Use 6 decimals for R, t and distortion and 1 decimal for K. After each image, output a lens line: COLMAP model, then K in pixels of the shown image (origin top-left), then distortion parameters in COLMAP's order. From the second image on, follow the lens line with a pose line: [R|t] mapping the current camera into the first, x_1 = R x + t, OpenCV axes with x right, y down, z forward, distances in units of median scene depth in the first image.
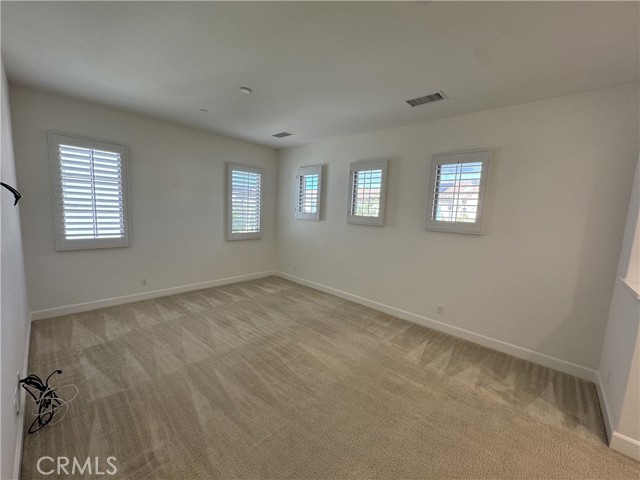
lens RADIAL K [[255.8, 0, 320.0], [0, 255.8, 240.0], [0, 0, 1]] dist [-0.009809, -0.000030]
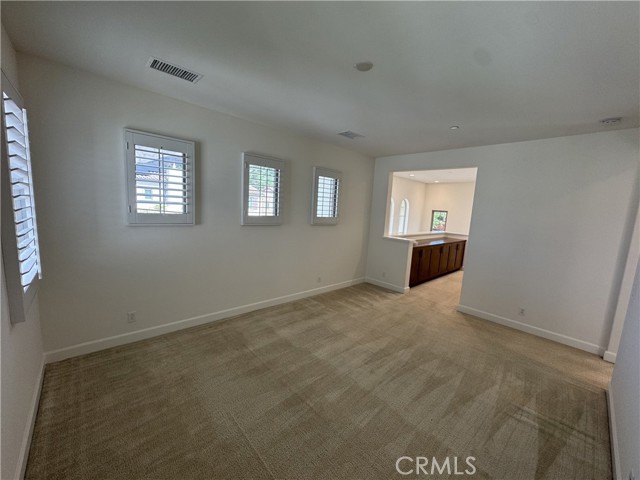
lens RADIAL K [[255.8, 0, 320.0], [0, 255.8, 240.0], [0, 0, 1]] dist [-0.009809, -0.000030]
pose [[0.077690, -0.151094, 0.985462, -0.823113], [0.085660, 0.985806, 0.144394, -0.137396], [-0.993291, 0.073196, 0.089529, 0.797995]]
